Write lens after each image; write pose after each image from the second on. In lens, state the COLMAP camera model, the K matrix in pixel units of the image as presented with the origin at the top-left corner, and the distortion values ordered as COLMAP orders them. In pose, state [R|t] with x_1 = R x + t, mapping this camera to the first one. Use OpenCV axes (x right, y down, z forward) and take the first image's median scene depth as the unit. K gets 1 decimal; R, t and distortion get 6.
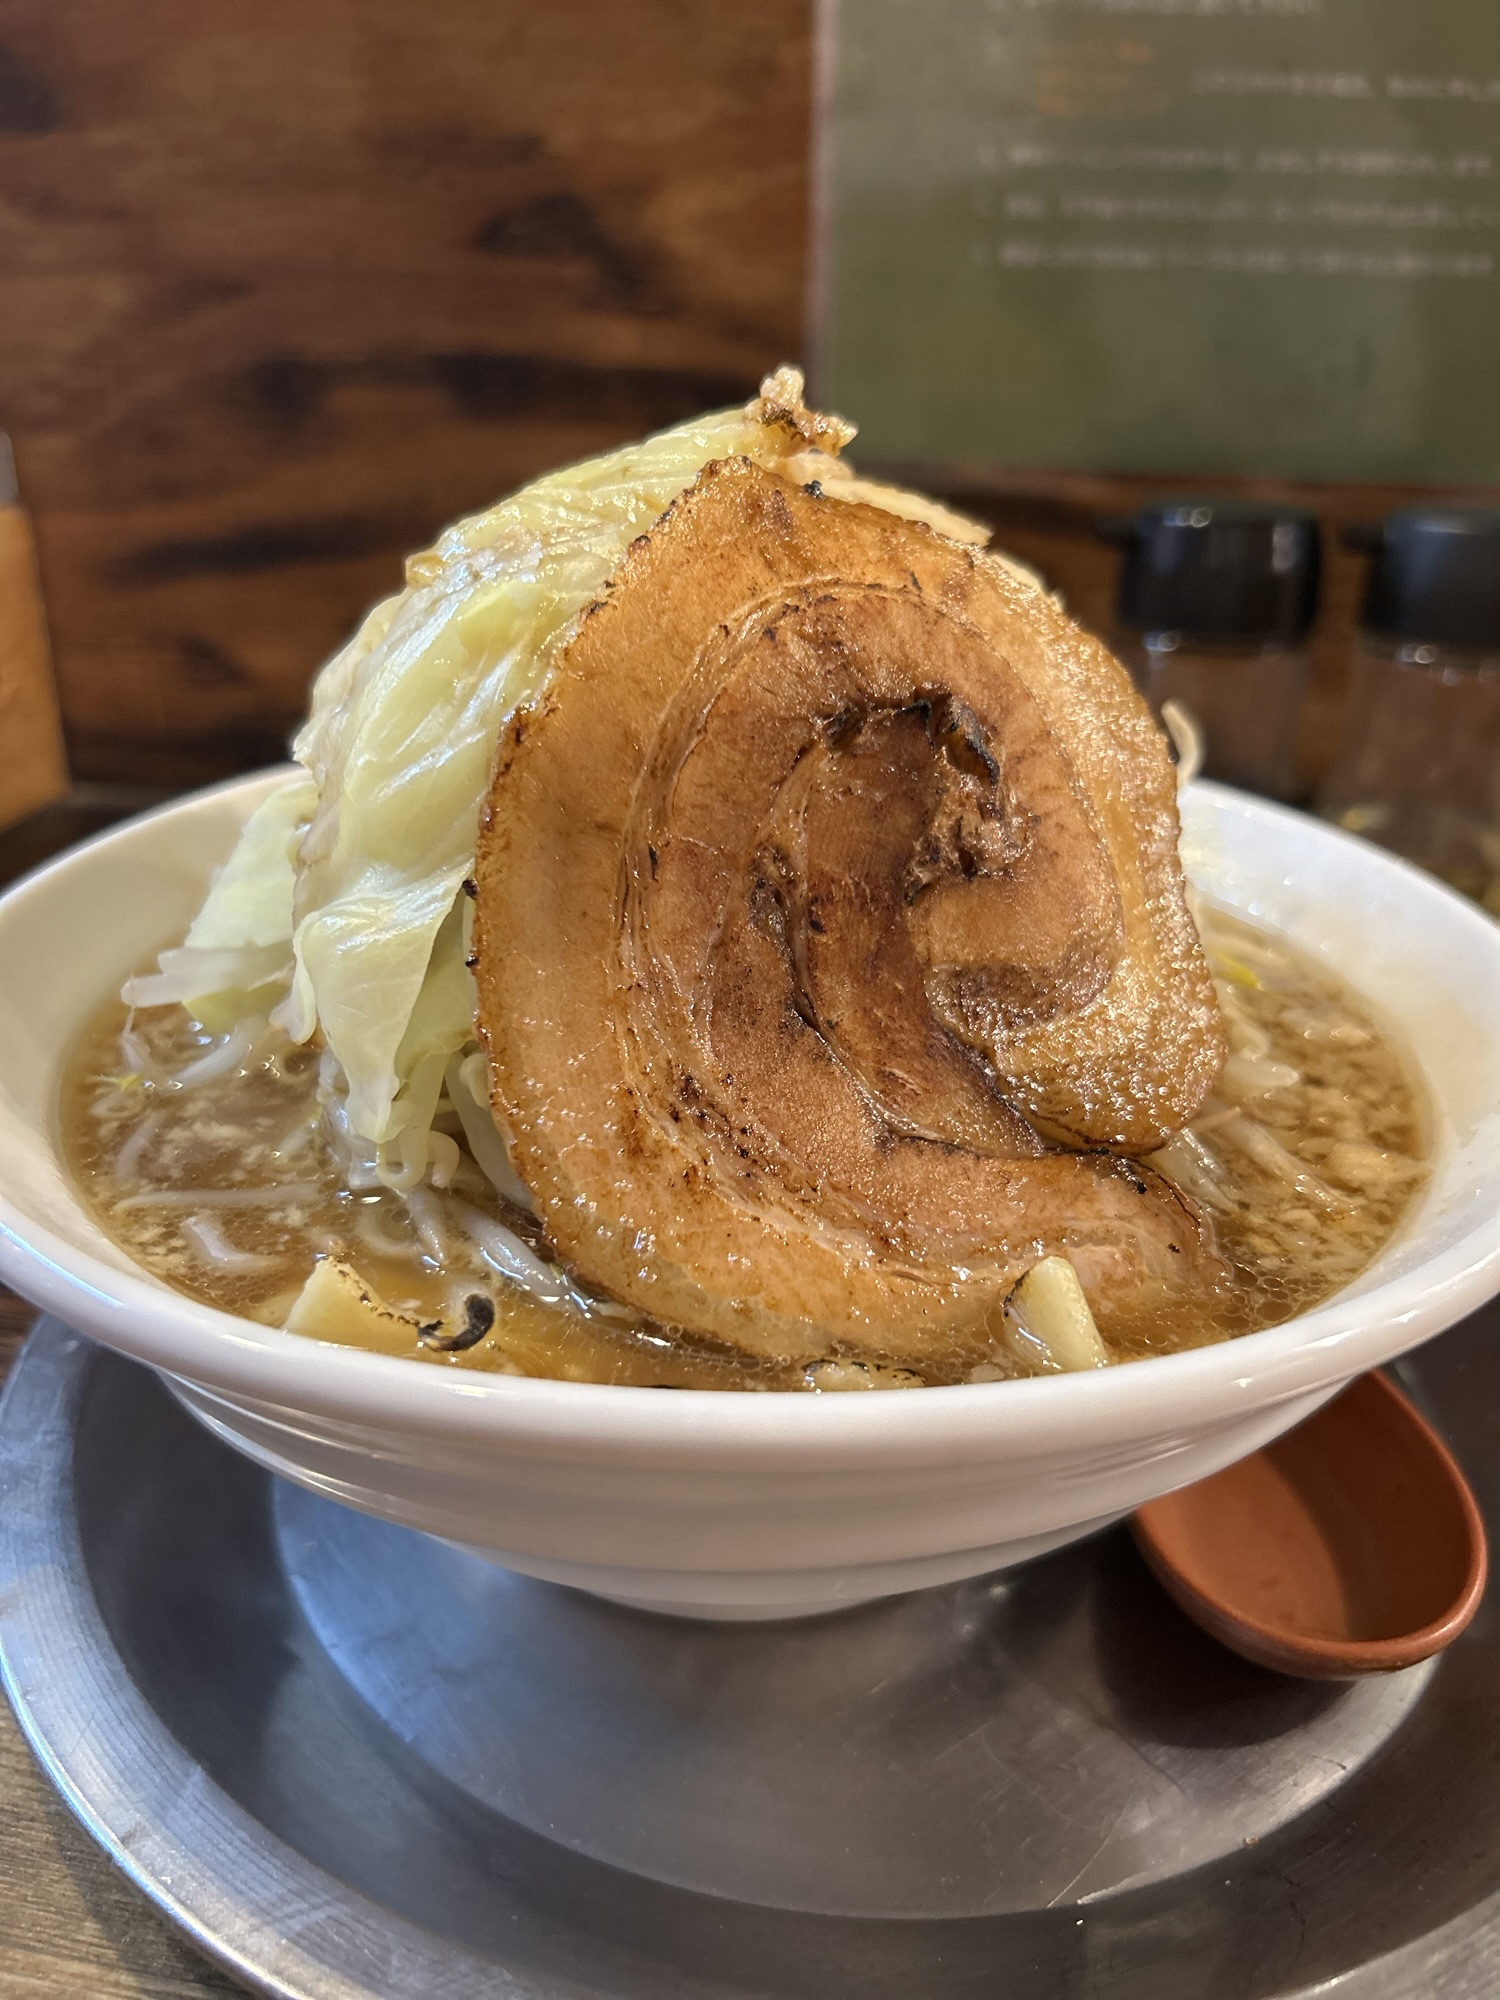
lens RADIAL K [[1607.6, 0, 750.0], [0, 1607.6, 1000.0], [0, 0, 1]] dist [0.072452, -0.149325]
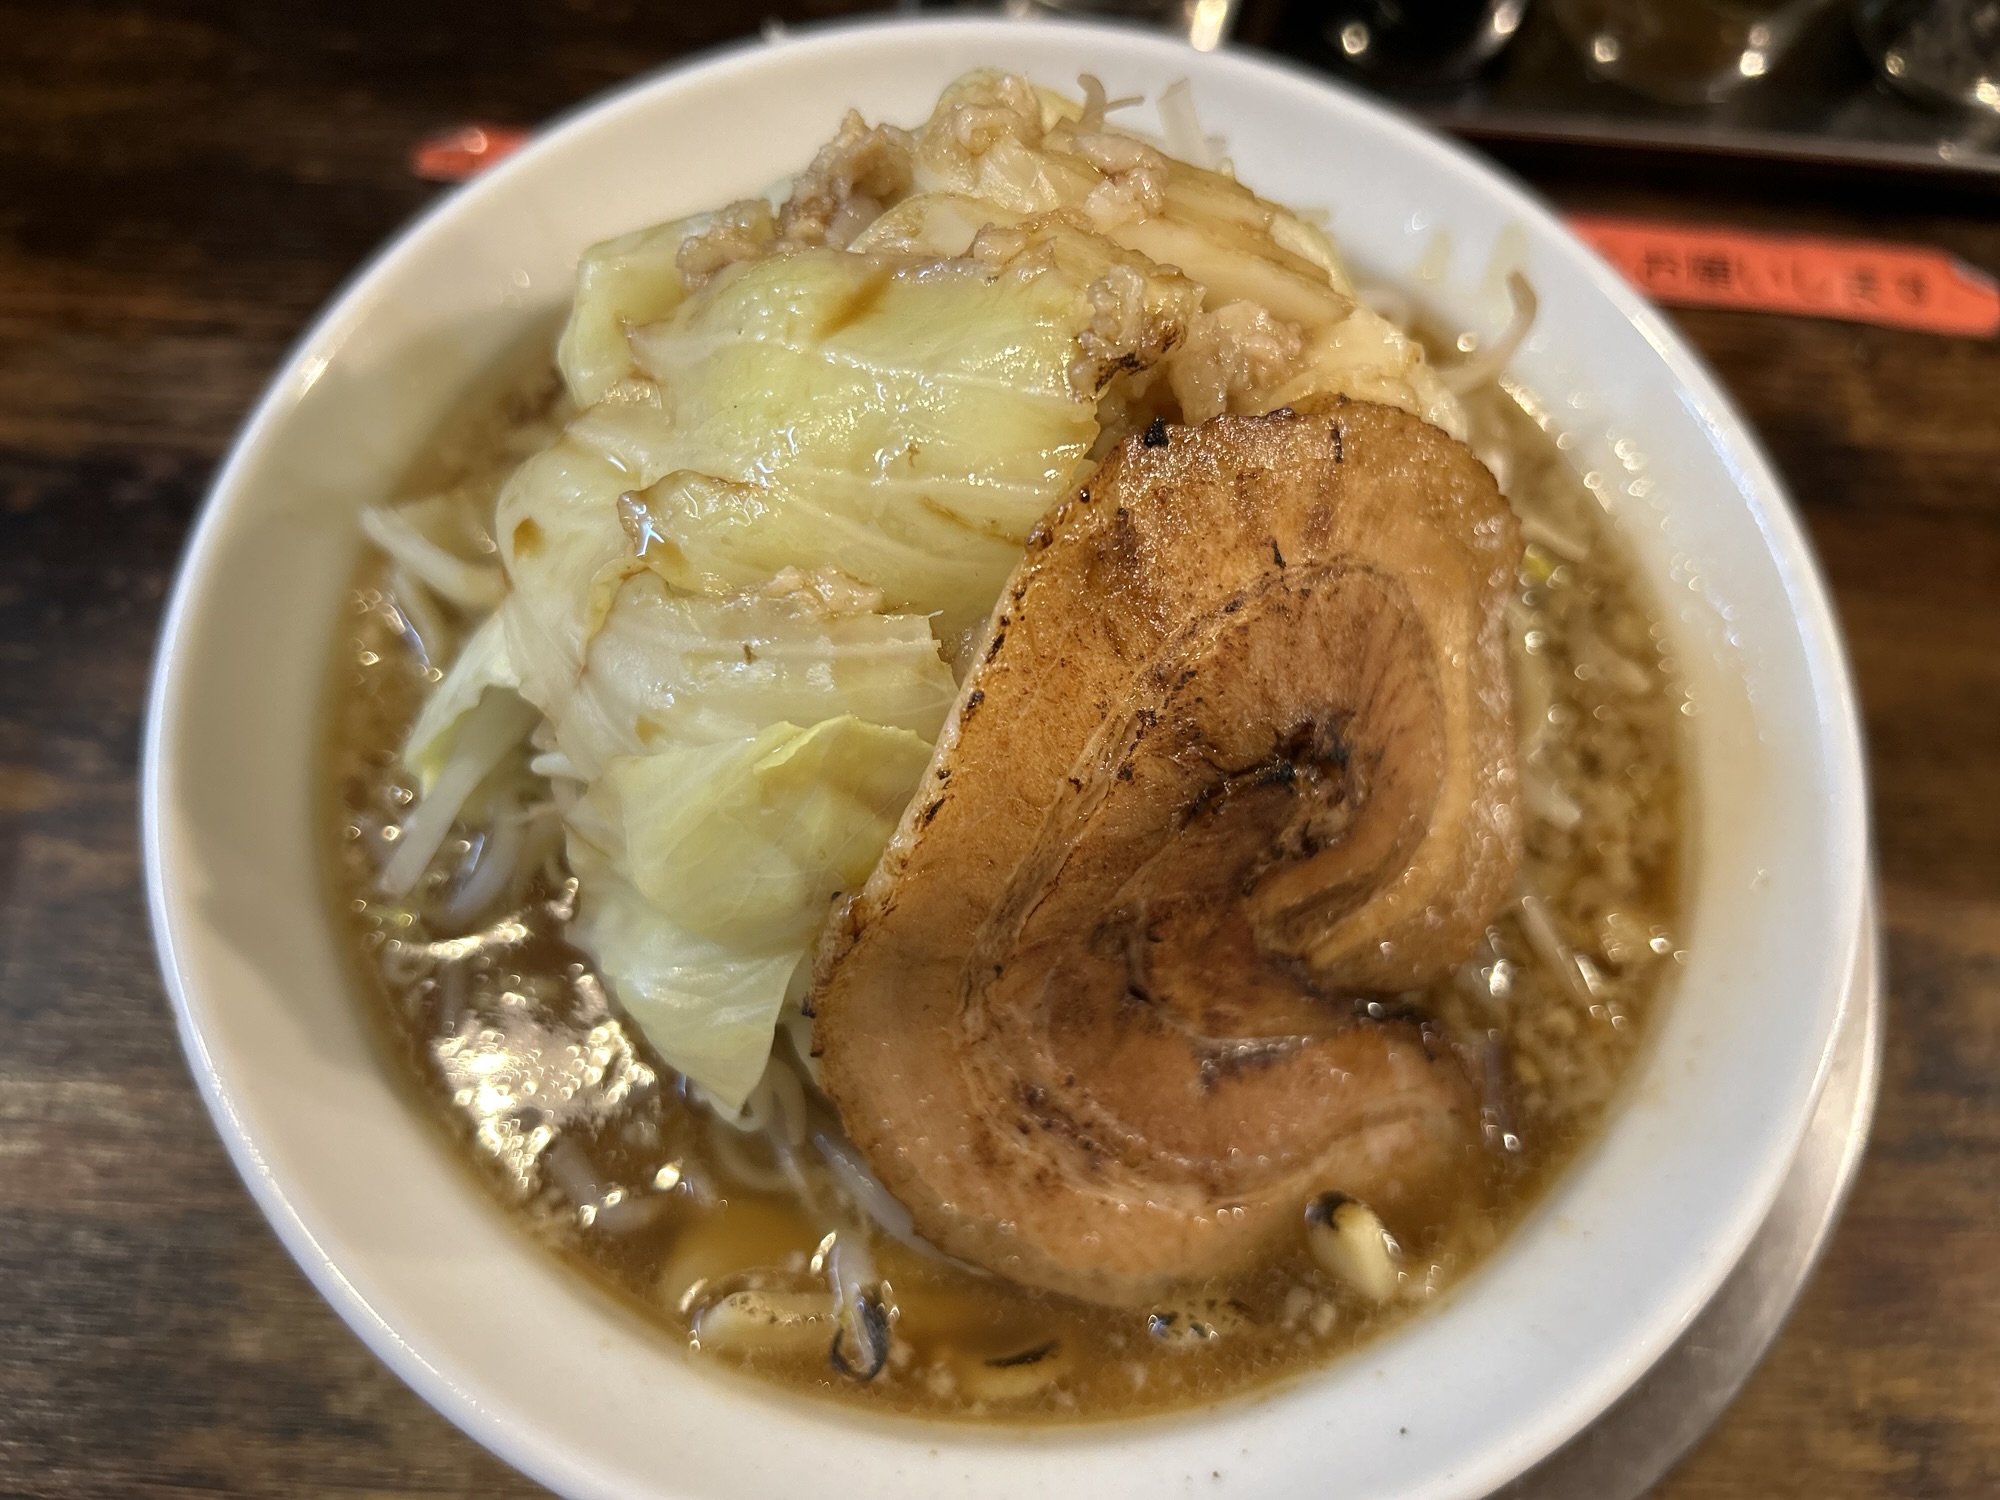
lens RADIAL K [[1660.8, 0, 1000.0], [0, 1660.8, 750.0], [0, 0, 1]] dist [-0.009642, -0.004315]
pose [[0.992748, -0.092055, 0.077318, -0.119218], [0.013199, 0.722729, 0.691006, -0.830926], [-0.119490, -0.684974, 0.718702, 0.375947]]
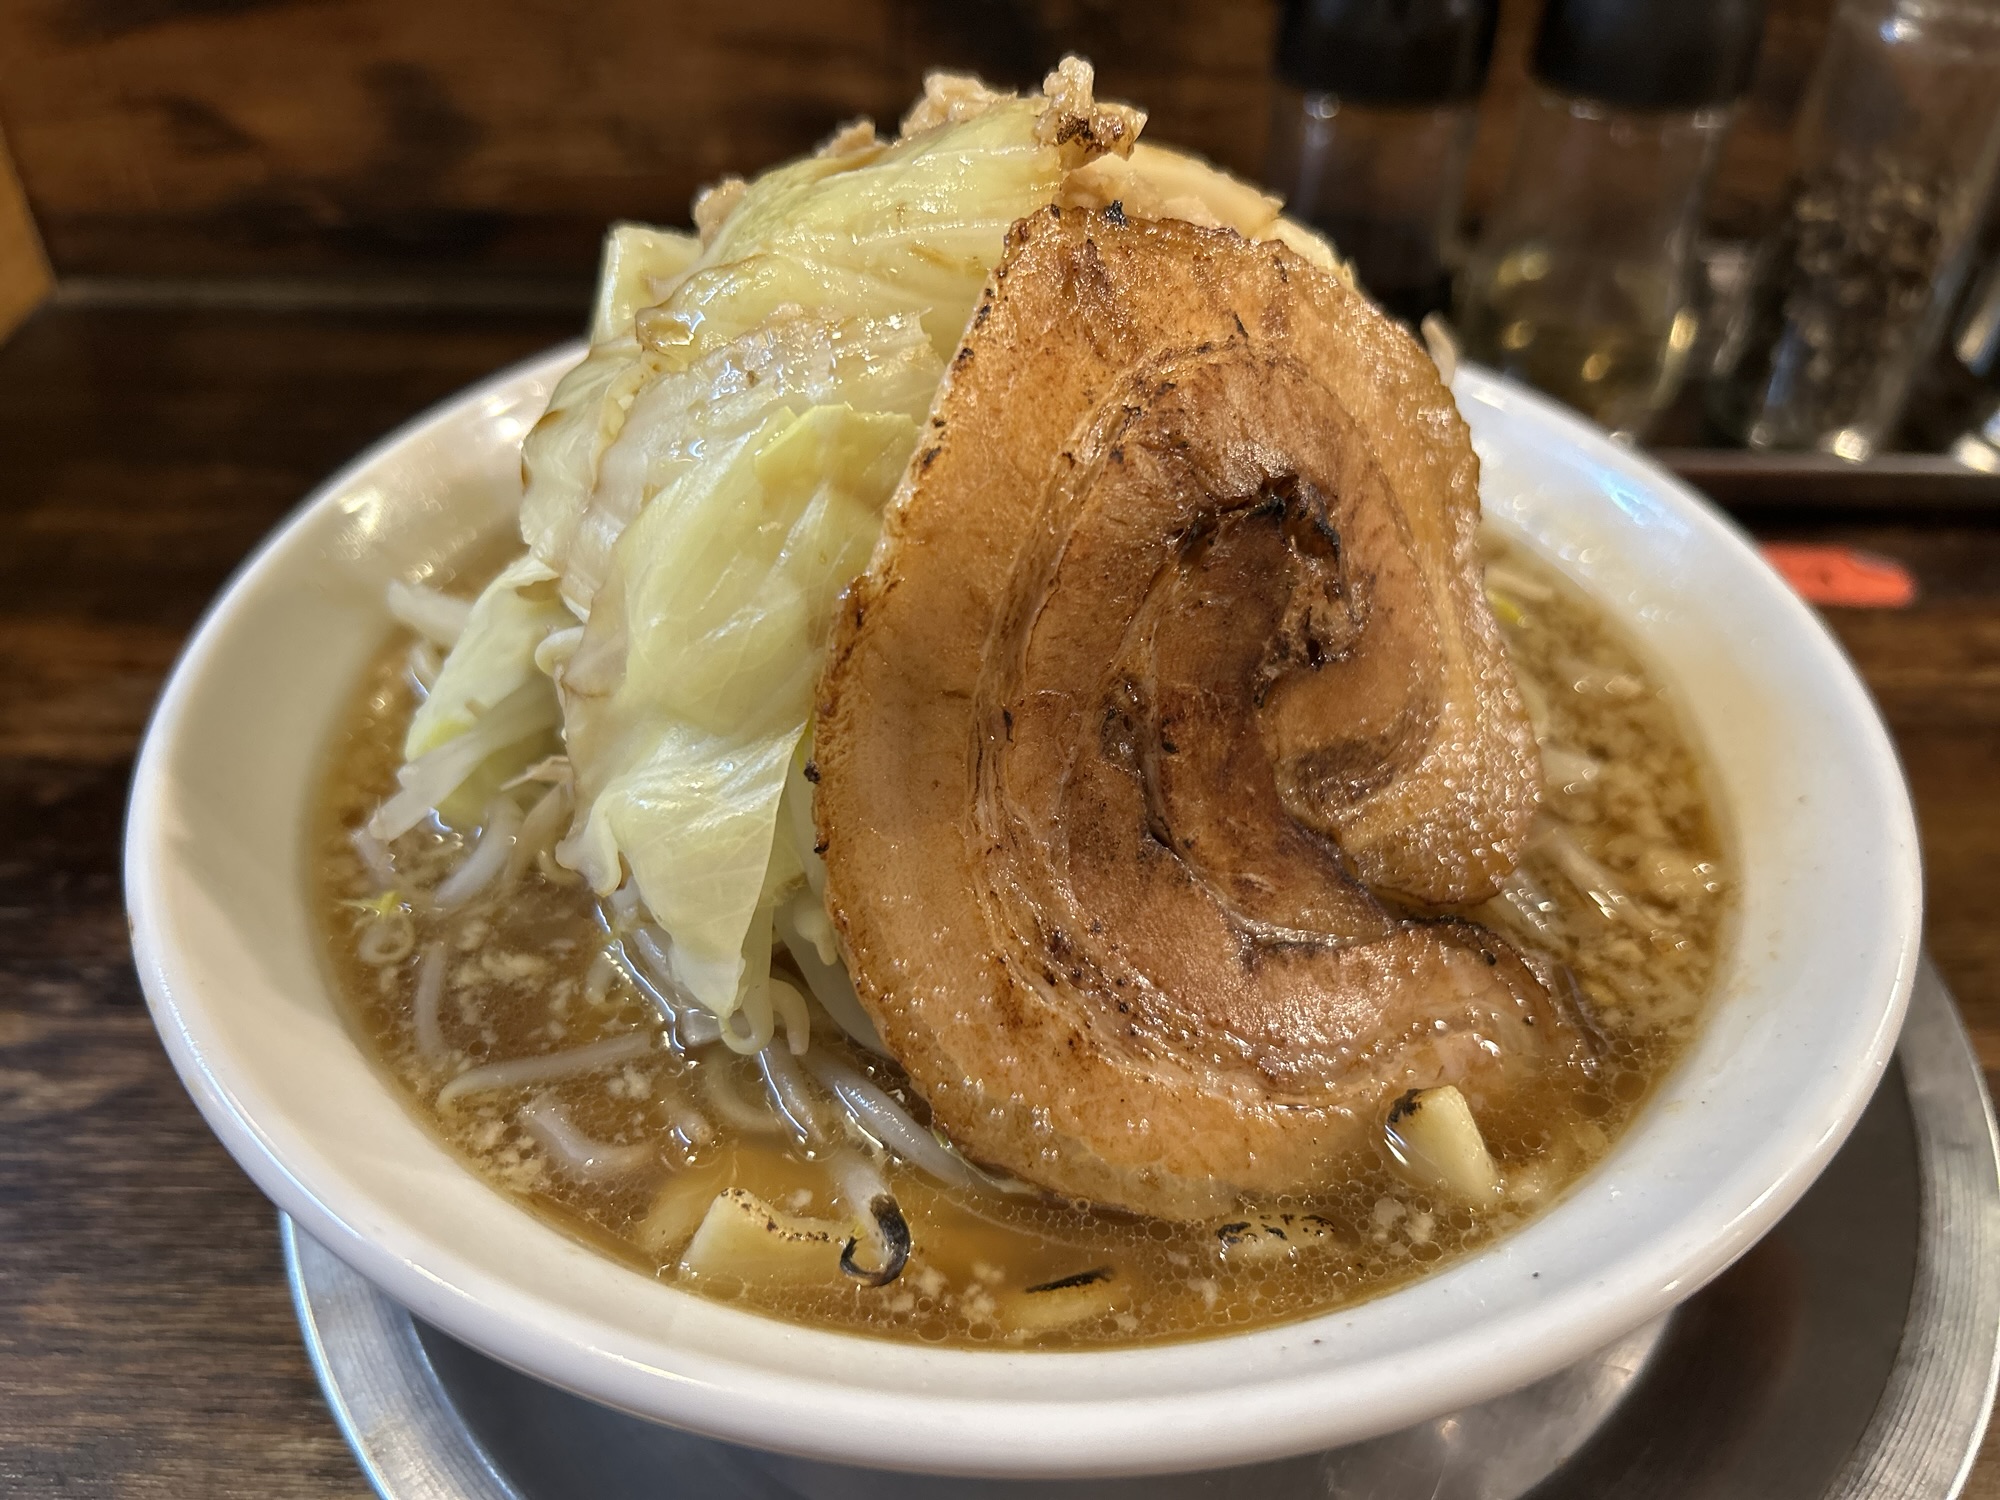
lens RADIAL K [[1628.2, 0, 1000.0], [0, 1628.2, 750.0], [0, 0, 1]] dist [0.034516, -0.088667]
pose [[0.986748, -0.106064, 0.122799, -0.174599], [0.066884, 0.955373, 0.287732, -0.327951], [-0.147837, -0.275705, 0.949806, 0.115617]]
